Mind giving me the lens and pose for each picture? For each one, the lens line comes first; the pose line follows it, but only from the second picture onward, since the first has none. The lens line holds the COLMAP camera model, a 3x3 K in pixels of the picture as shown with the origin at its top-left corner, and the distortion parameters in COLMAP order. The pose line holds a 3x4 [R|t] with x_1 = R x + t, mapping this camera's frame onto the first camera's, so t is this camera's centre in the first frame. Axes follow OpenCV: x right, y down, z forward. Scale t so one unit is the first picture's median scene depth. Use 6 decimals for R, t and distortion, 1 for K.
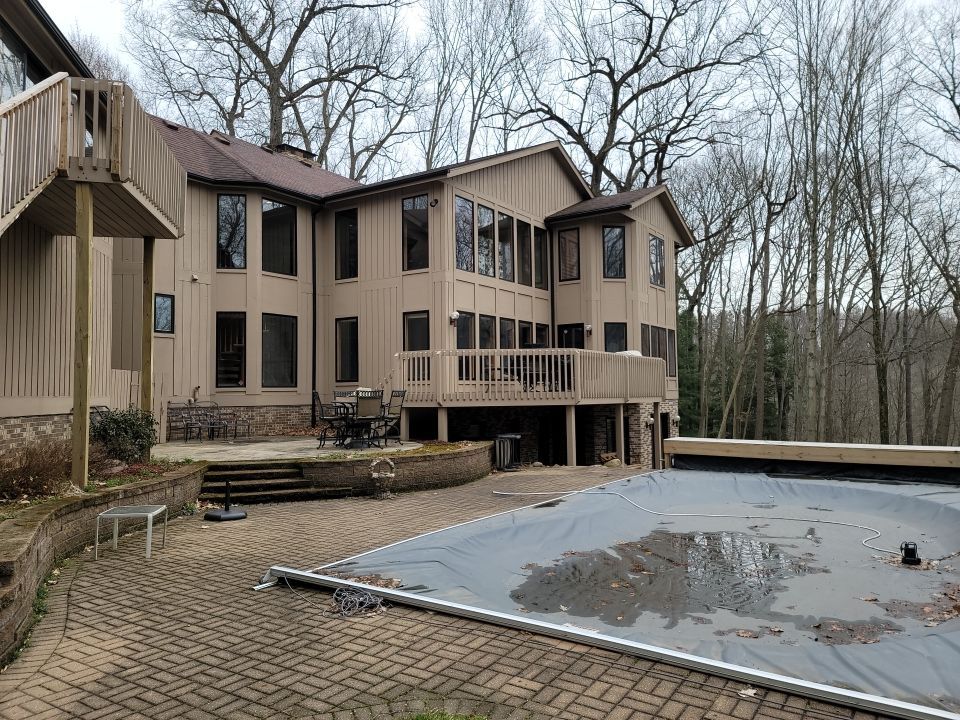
lens RADIAL K [[707.0, 0, 473.1], [0, 707.0, 354.2], [0, 0, 1]] dist [0.067809, -0.036479]
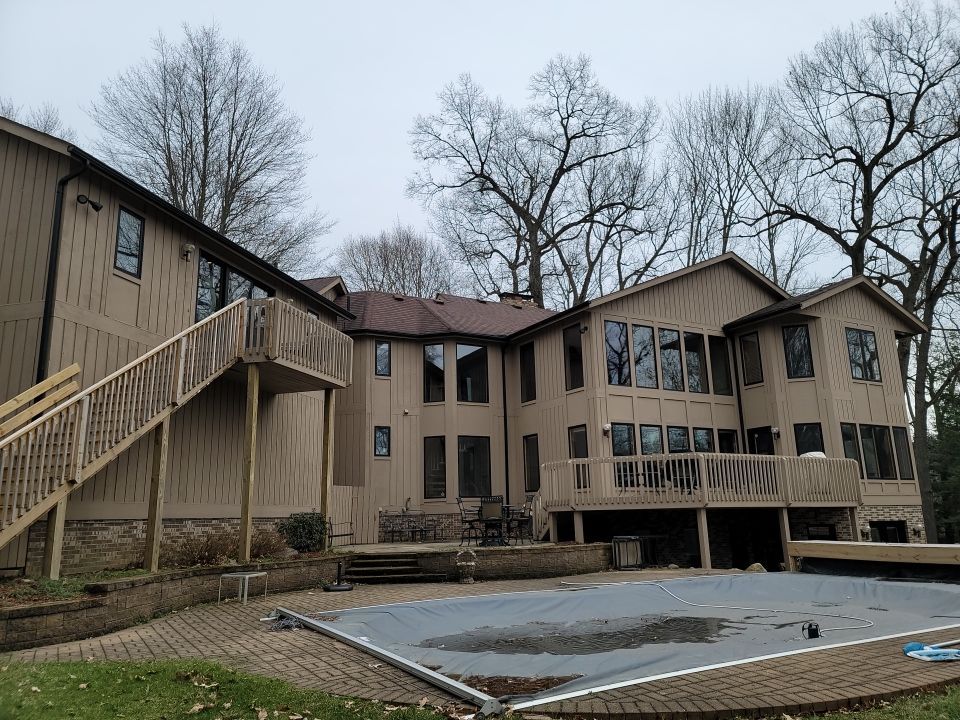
lens RADIAL K [[705.1, 0, 480.0], [0, 705.1, 360.0], [0, 0, 1]] dist [0.100587, -0.098872]
pose [[0.897308, -0.108253, -0.427924, 0.270504], [0.040444, 0.985546, -0.164510, 0.014928], [0.439548, 0.130310, 0.888717, -0.079303]]
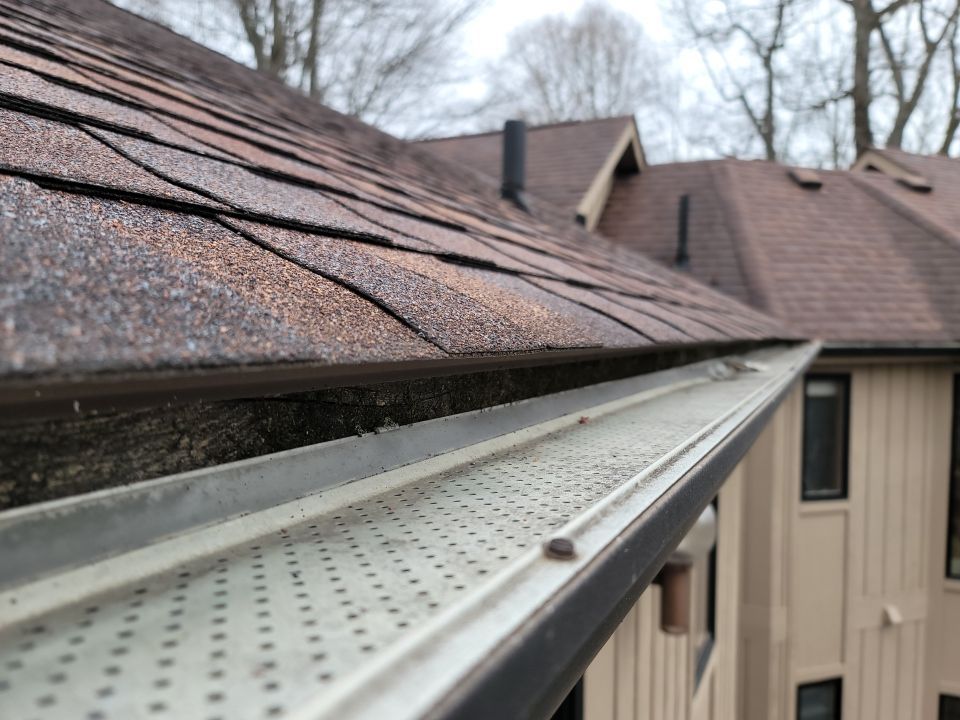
lens RADIAL K [[708.9, 0, 474.8], [0, 708.9, 345.8], [0, 0, 1]] dist [0.089795, -0.077504]
pose [[0.792676, 0.045993, -0.607906, -0.318642], [0.006329, 0.996476, 0.083644, -0.264411], [0.609610, -0.070150, 0.789591, 0.548653]]
